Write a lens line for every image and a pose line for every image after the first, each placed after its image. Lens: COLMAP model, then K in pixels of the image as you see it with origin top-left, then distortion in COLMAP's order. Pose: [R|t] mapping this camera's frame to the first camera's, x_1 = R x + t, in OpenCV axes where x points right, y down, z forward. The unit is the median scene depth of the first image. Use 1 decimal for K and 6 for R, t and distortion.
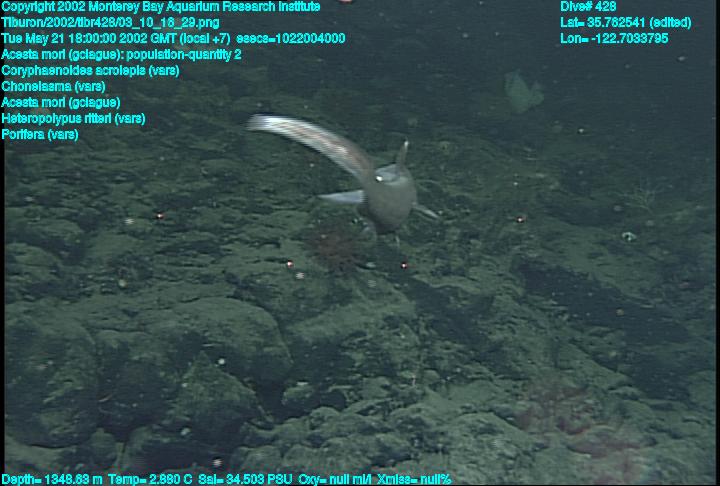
lens RADIAL K [[1261.6, 0, 338.5], [0, 1261.6, 278.1], [0, 0, 1]] dist [0.204796, -0.097418]
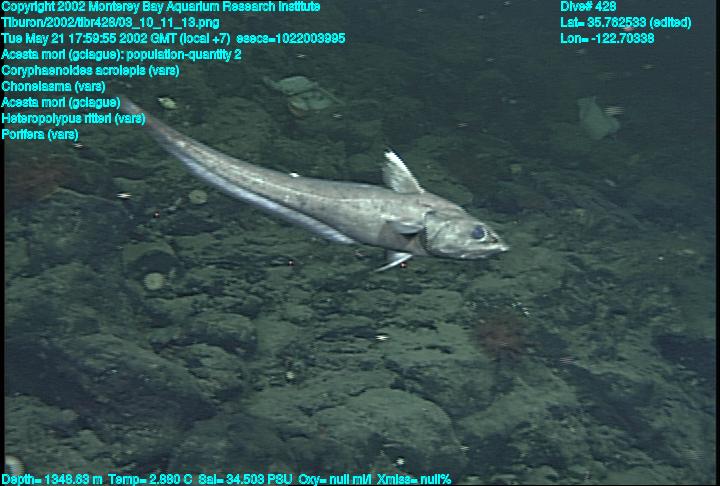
lens RADIAL K [[1261.6, 0, 338.5], [0, 1261.6, 278.1], [0, 0, 1]] dist [0.204796, -0.097418]
pose [[0.999665, 0.001518, 0.025857, -0.151182], [-0.002399, 0.999416, 0.034088, -0.101335], [-0.025790, -0.034139, 0.999084, 0.010344]]
